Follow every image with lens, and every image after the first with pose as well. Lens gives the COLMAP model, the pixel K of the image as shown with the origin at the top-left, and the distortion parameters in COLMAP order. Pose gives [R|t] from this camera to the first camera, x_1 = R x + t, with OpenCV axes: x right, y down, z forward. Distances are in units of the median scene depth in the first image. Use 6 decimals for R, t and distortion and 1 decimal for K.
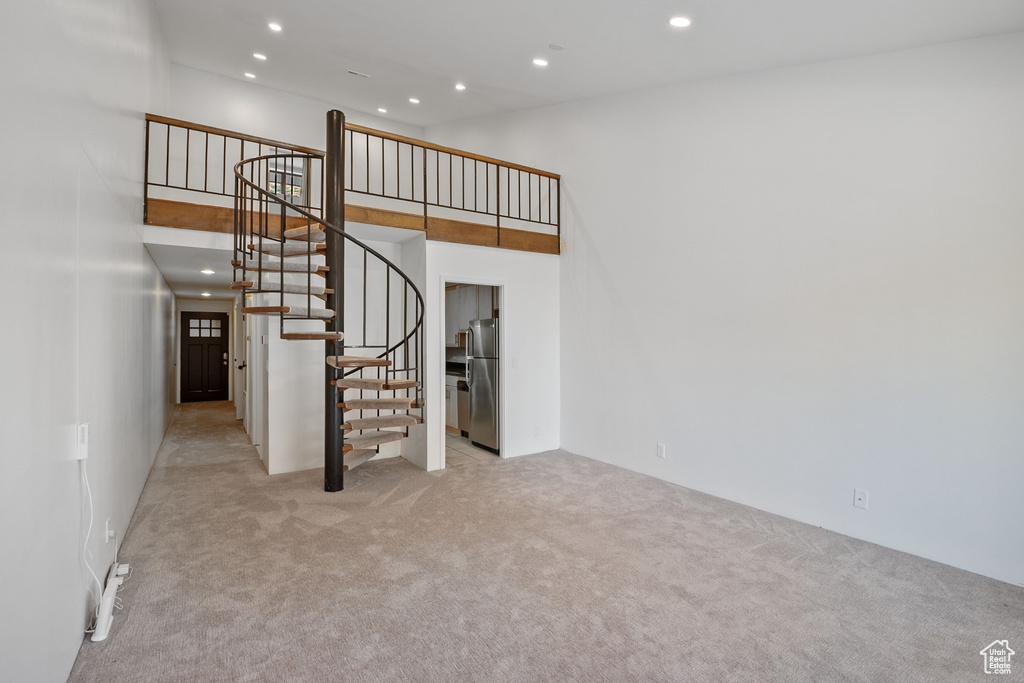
lens RADIAL K [[467.1, 0, 522.2], [0, 467.1, 335.7], [0, 0, 1]] dist [-0.015202, -0.002437]
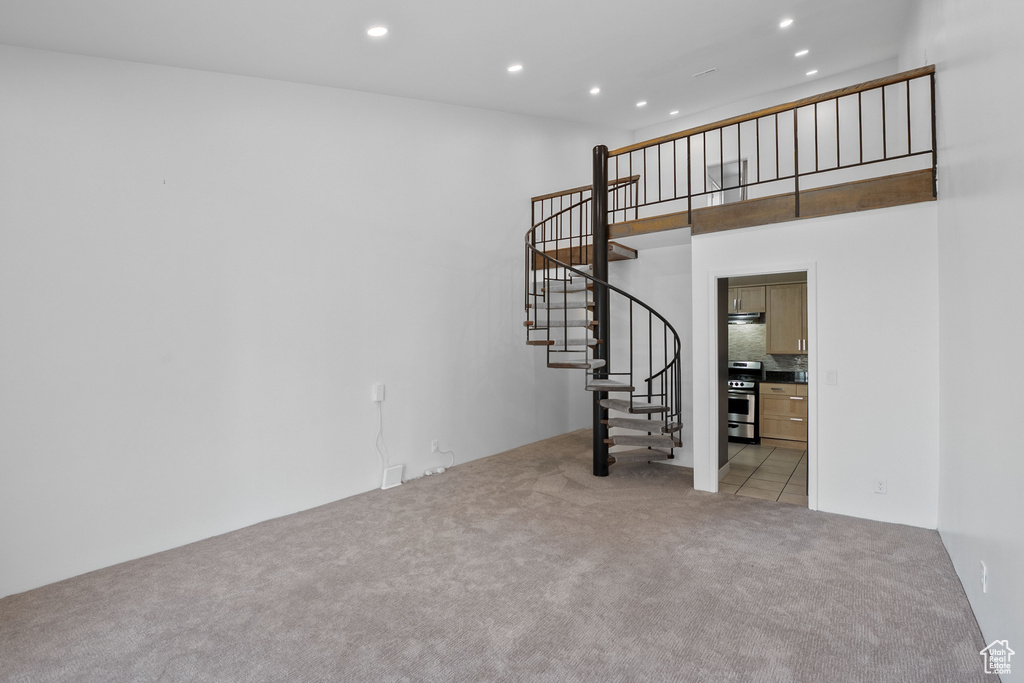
lens RADIAL K [[467.1, 0, 513.5], [0, 467.1, 343.6], [0, 0, 1]] dist [-0.015202, -0.002437]
pose [[0.325537, -0.003710, -0.945522, 0.634290], [0.011932, 0.999929, 0.000185, 0.002625], [0.945454, -0.011342, 0.325558, 0.428371]]
